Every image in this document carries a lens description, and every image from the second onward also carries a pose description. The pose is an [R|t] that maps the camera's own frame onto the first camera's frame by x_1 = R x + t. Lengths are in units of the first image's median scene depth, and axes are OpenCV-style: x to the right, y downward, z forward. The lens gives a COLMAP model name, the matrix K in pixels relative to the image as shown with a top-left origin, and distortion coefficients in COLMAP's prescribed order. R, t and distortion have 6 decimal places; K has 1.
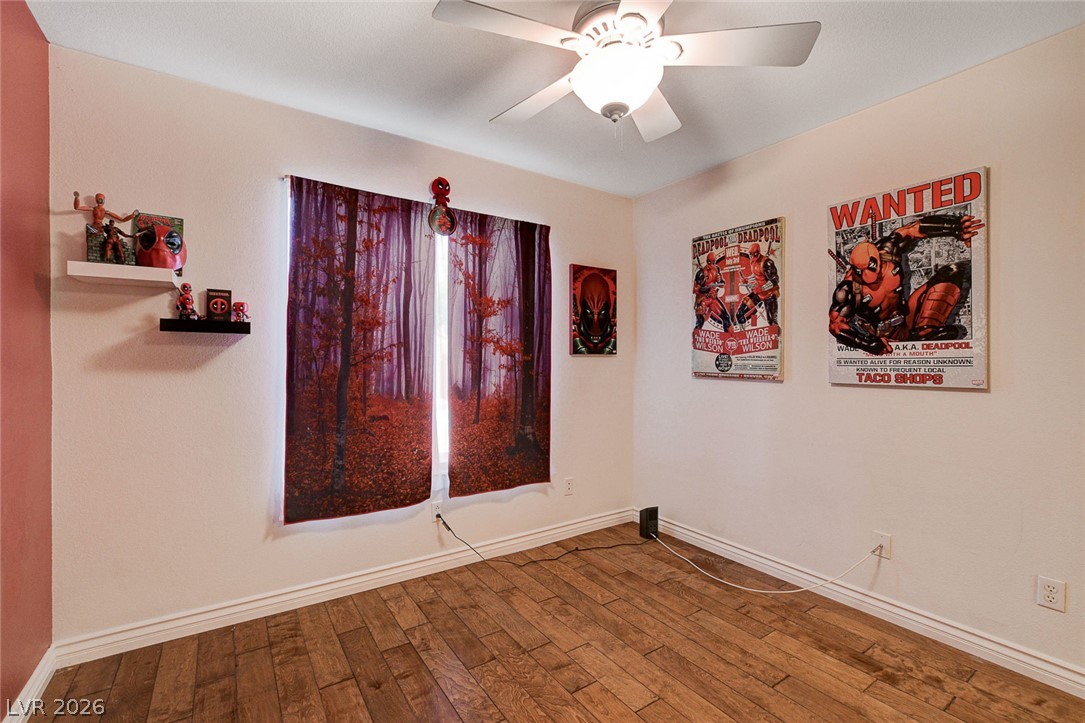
lens RADIAL K [[475.7, 0, 538.3], [0, 475.7, 362.0], [0, 0, 1]] dist [-0.019626, 0.005214]
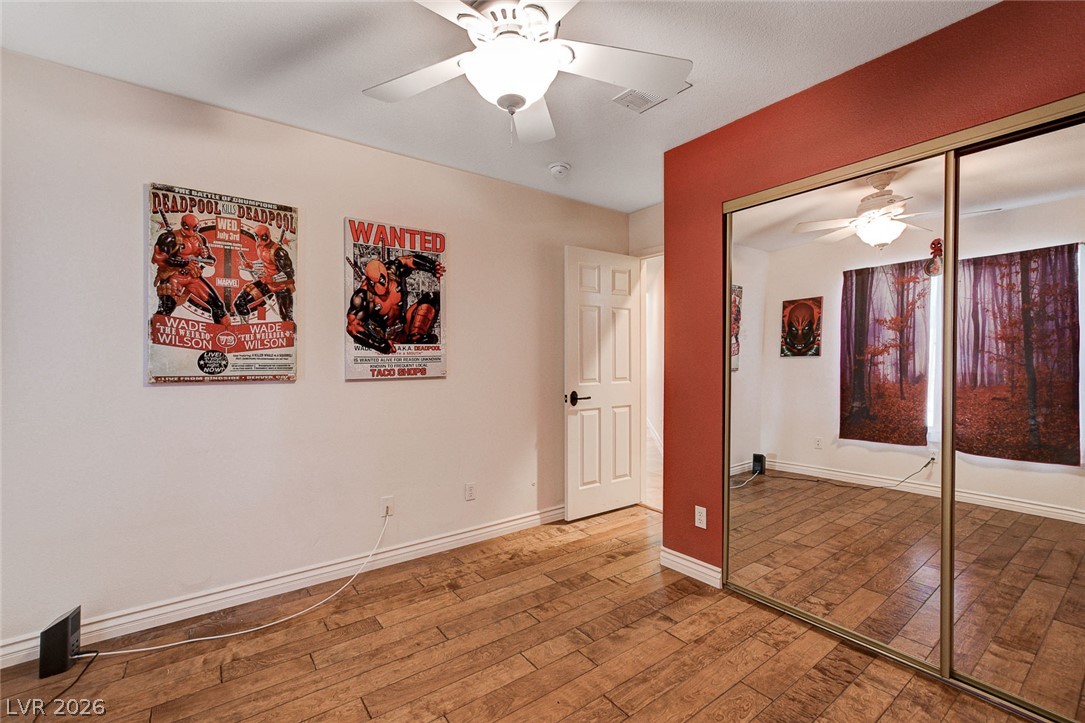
lens RADIAL K [[475.7, 0, 539.6], [0, 475.7, 357.5], [0, 0, 1]] dist [-0.019626, 0.005214]
pose [[-0.060794, -0.003071, 0.998146, -0.490502], [0.007544, 0.999965, 0.003536, -0.006479], [-0.998122, 0.007745, -0.060769, 0.604388]]
